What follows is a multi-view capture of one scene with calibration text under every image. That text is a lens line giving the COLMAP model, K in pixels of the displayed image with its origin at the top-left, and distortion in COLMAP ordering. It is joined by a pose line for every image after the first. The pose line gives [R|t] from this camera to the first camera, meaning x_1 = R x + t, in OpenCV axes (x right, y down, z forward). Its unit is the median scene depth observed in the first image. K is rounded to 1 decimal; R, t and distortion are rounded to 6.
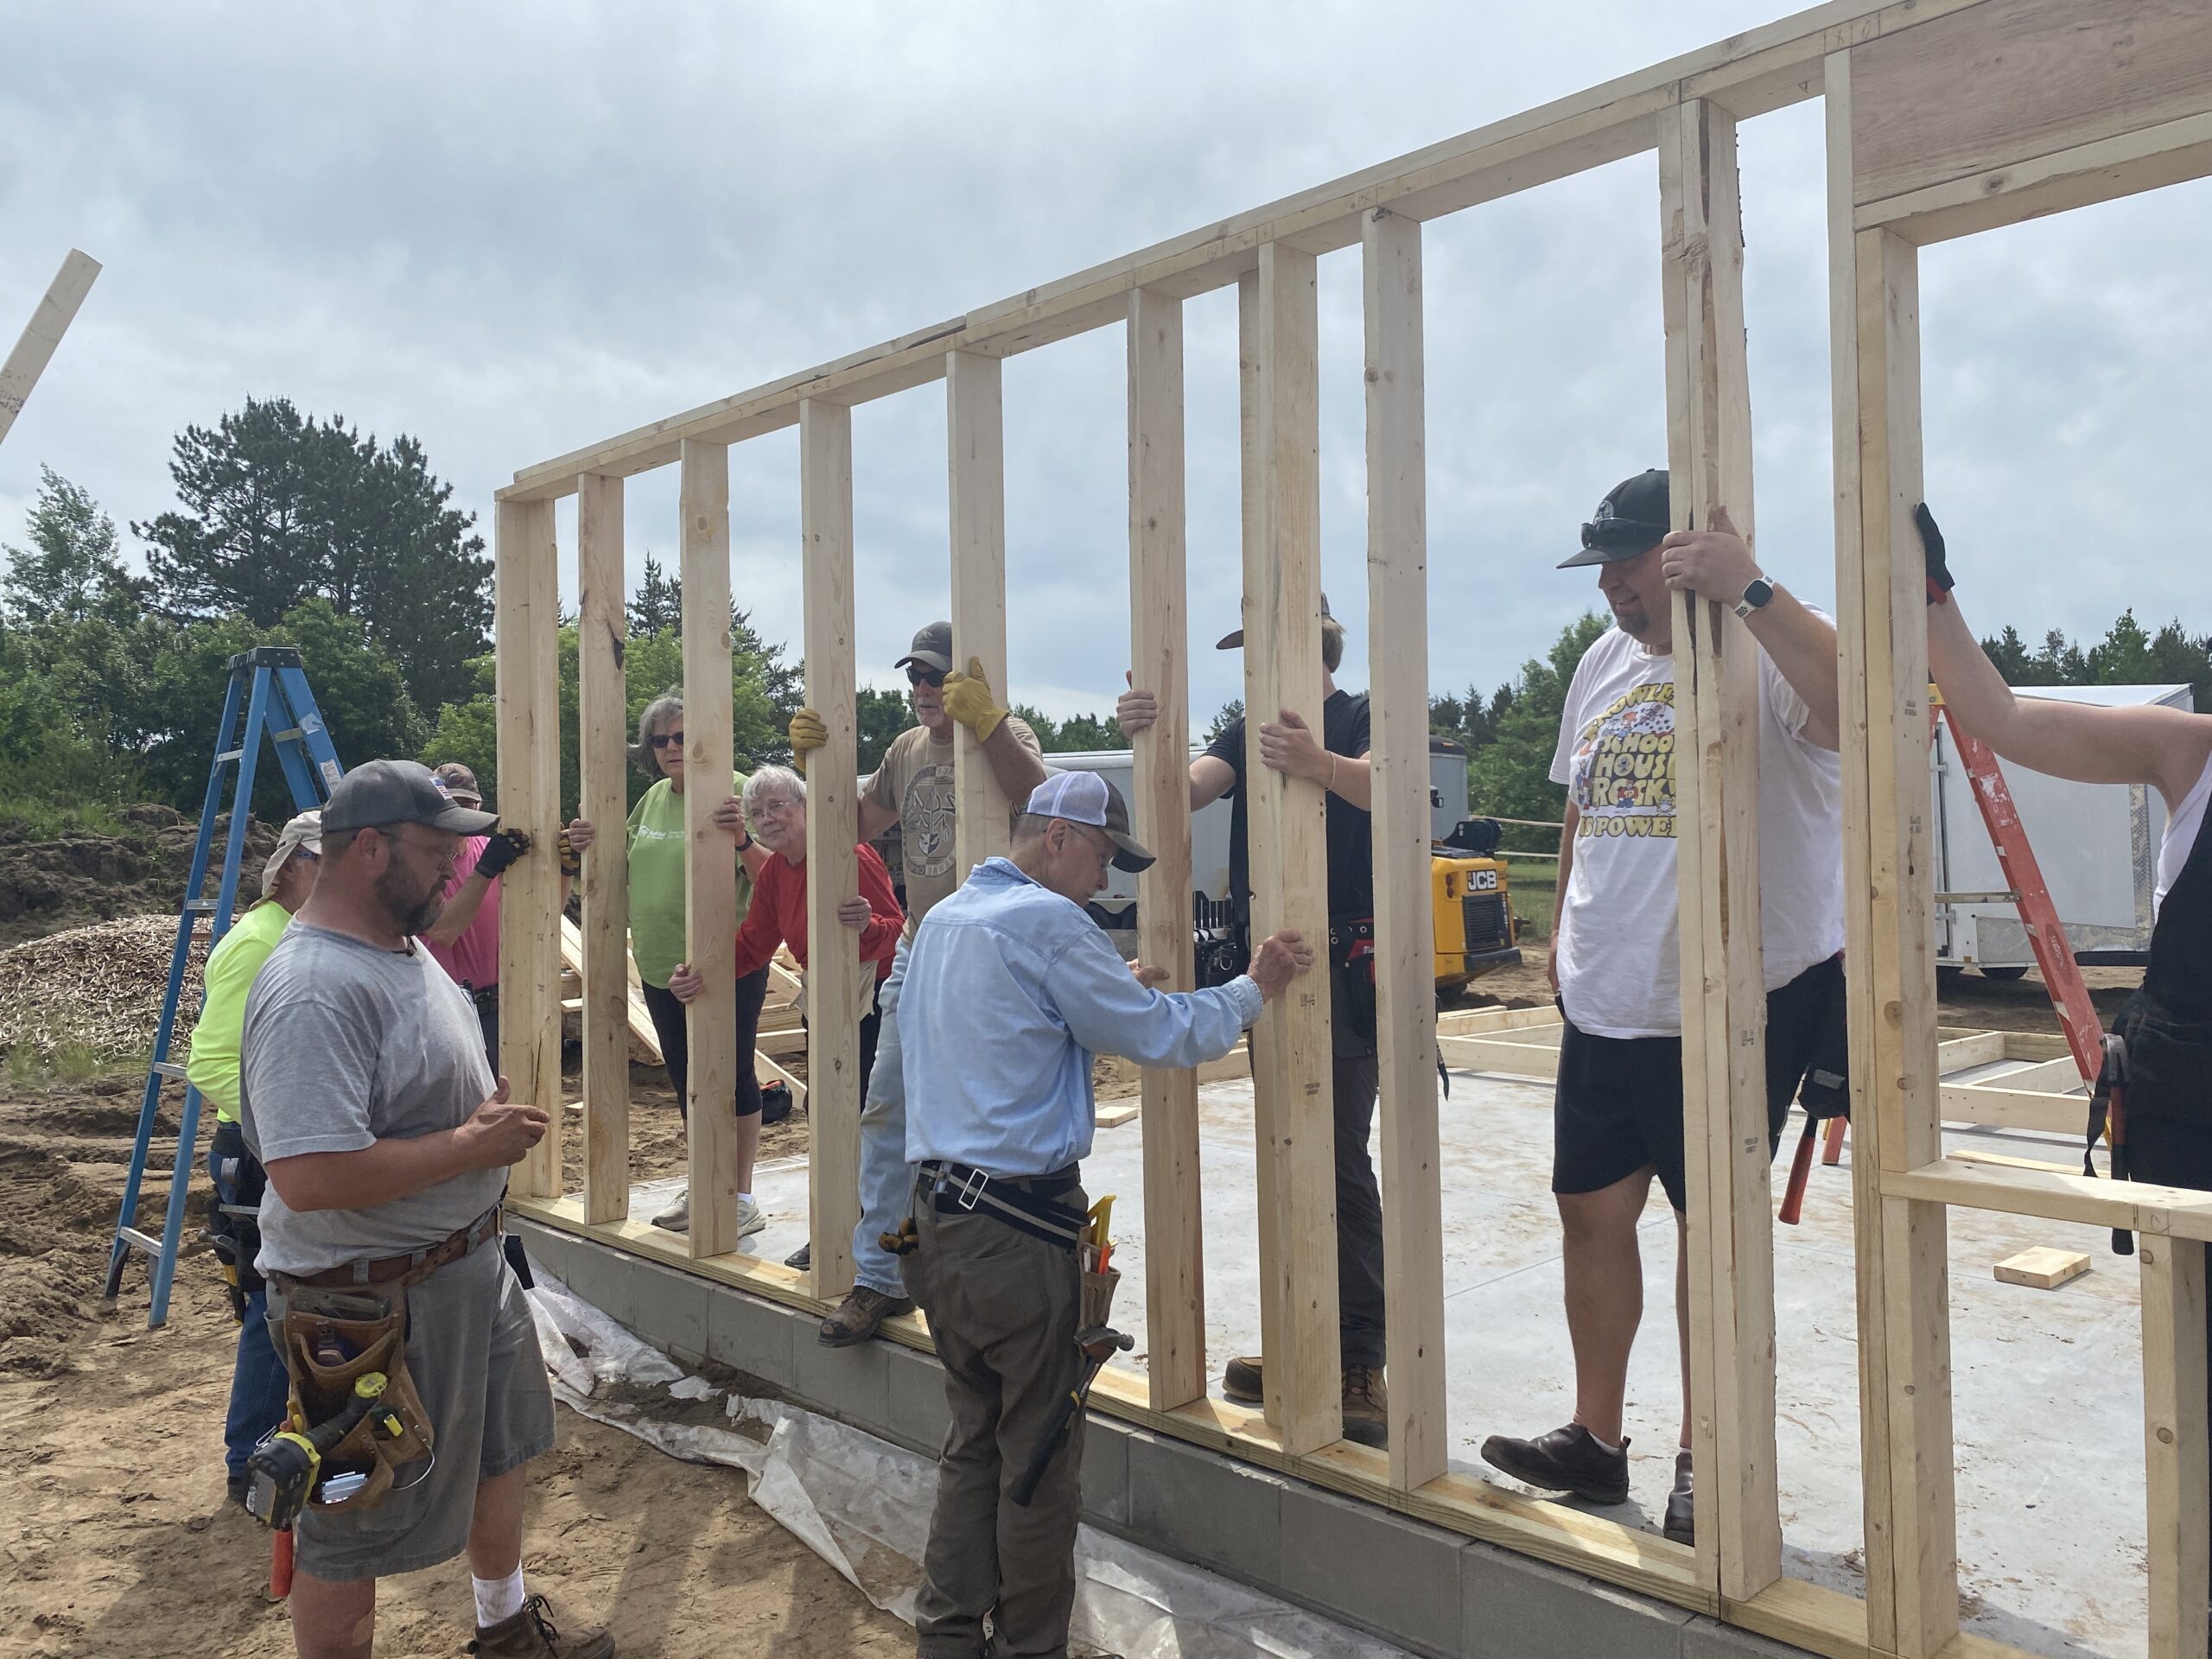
lens RADIAL K [[1734.2, 0, 1064.7], [0, 1734.2, 797.7], [0, 0, 1]] dist [-0.058599, 0.080248]
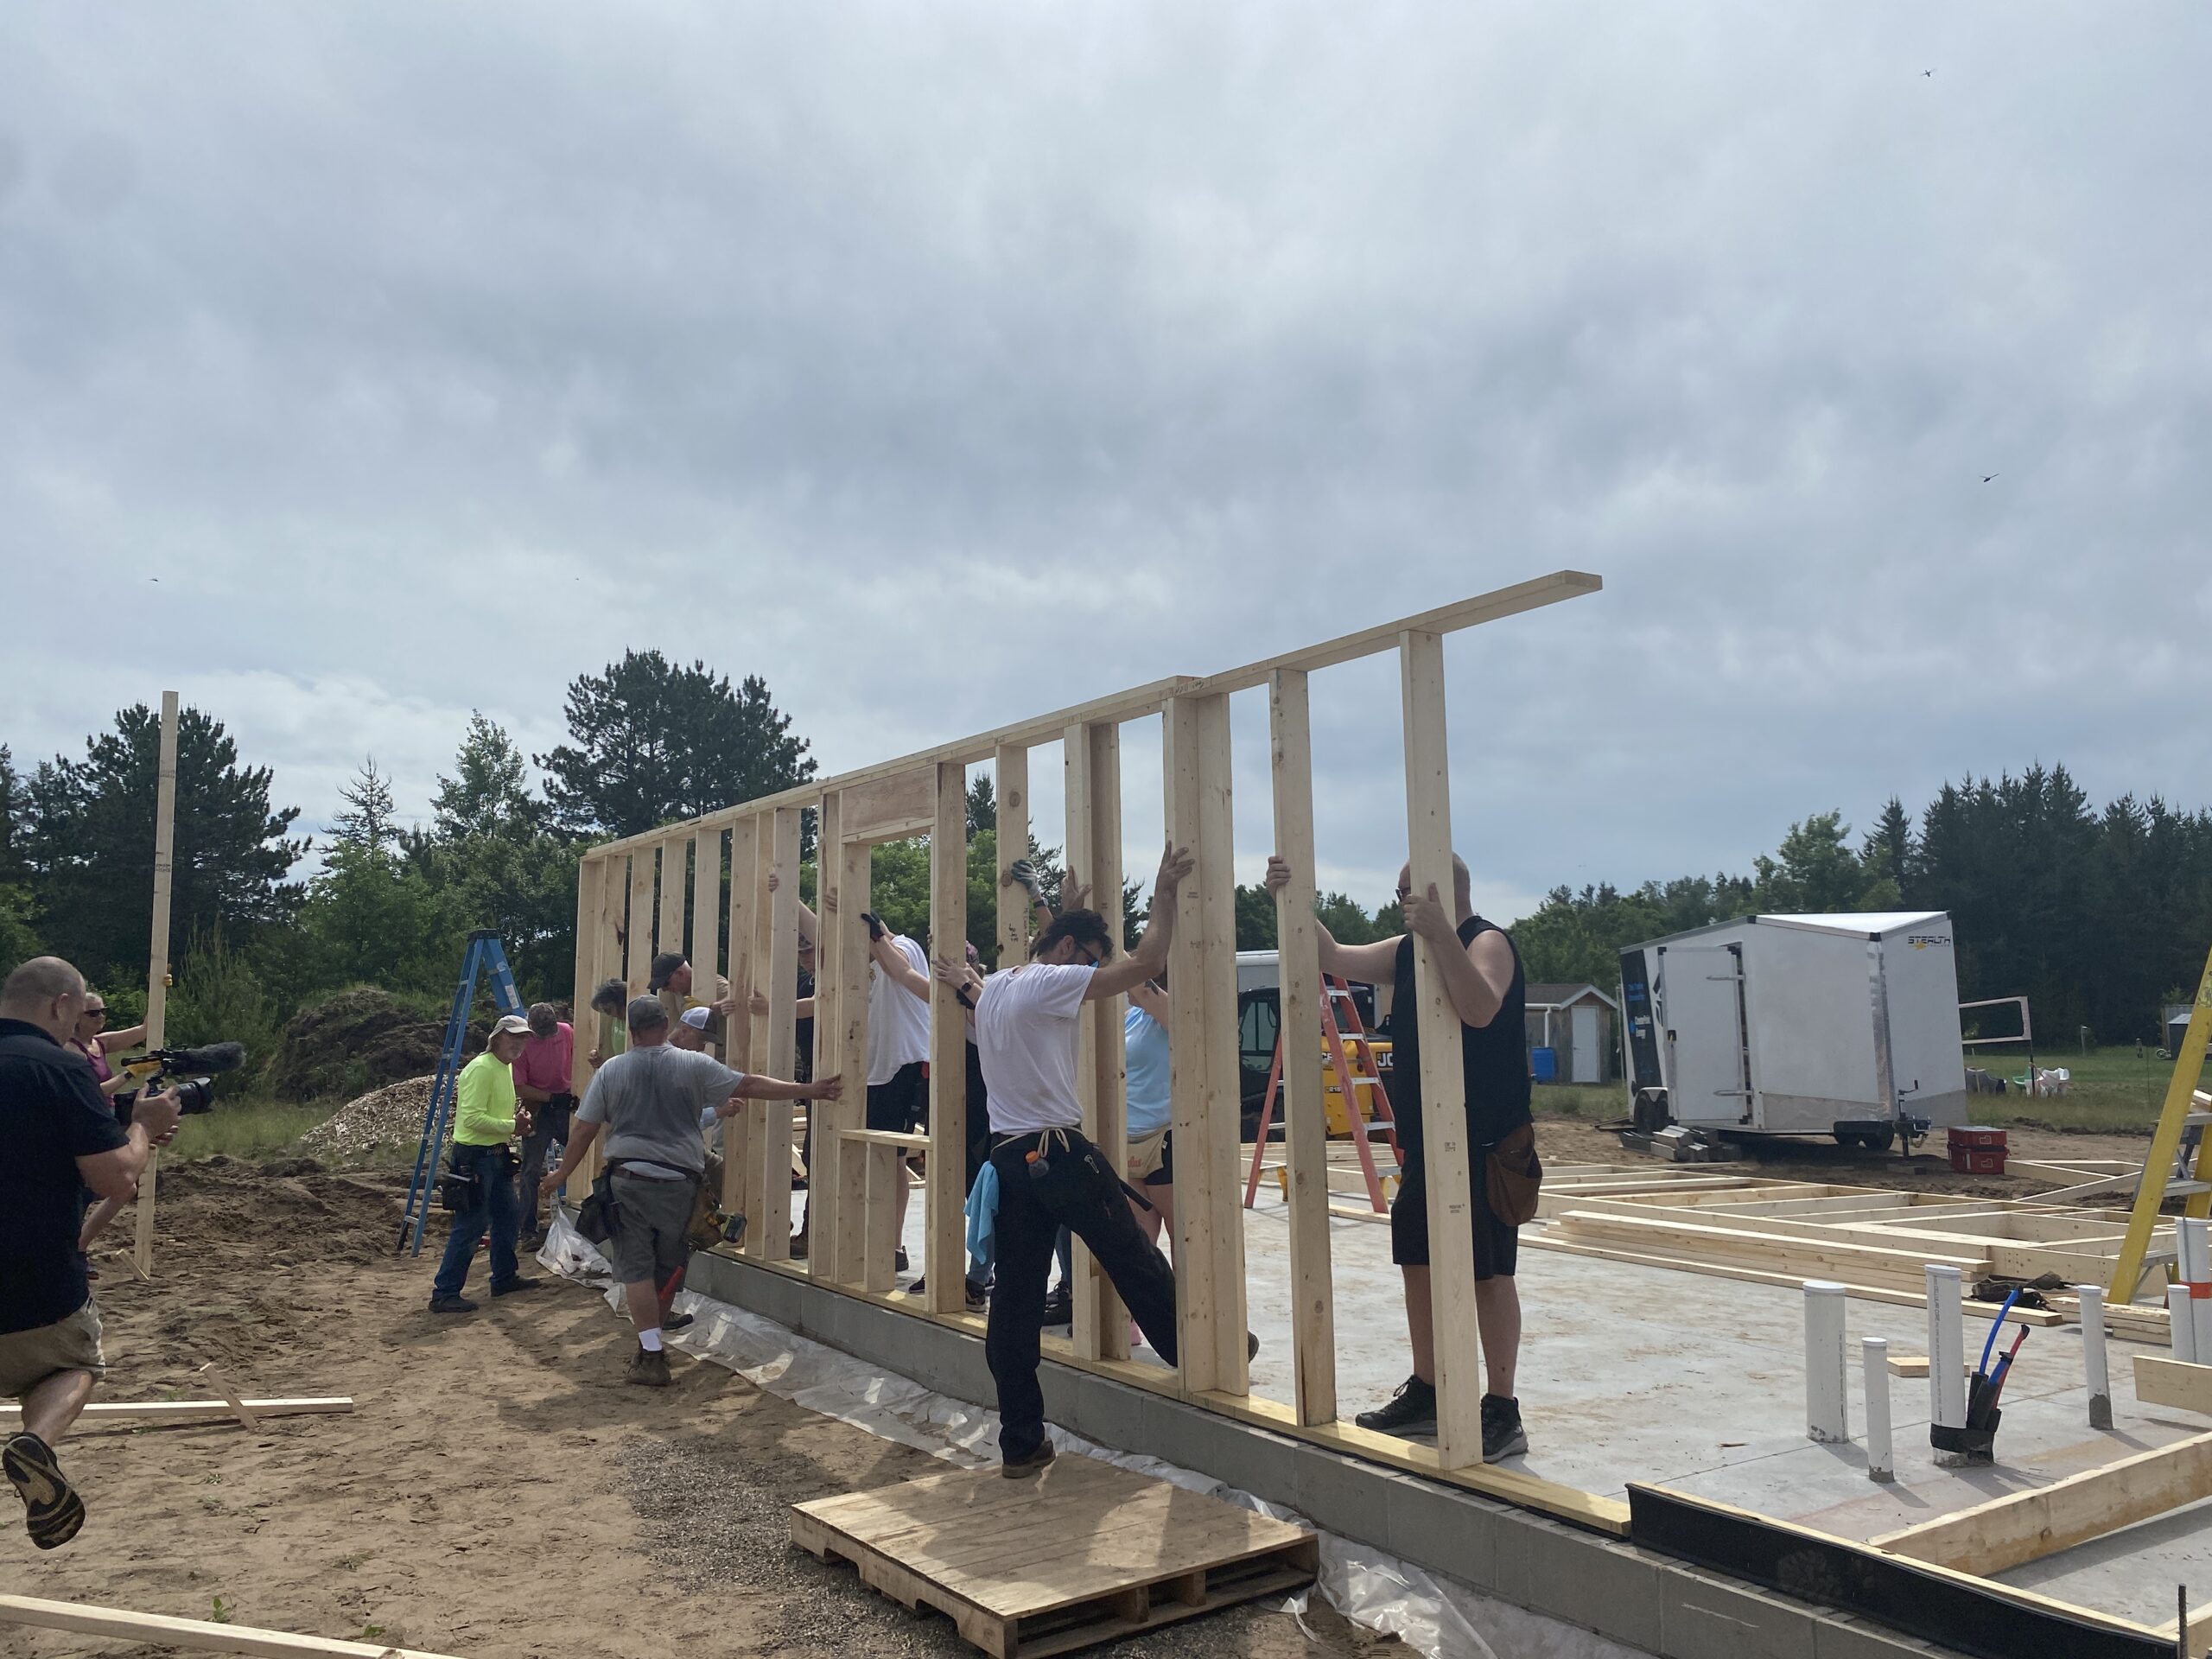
lens RADIAL K [[1715.5, 0, 1106.0], [0, 1715.5, 829.5], [0, 0, 1]] dist [-0.002946, 0.007597]
pose [[0.982353, -0.013150, -0.186573, 0.079504], [-0.003106, 0.996241, -0.086572, -0.004383], [0.187010, 0.085624, 0.978619, -0.107026]]
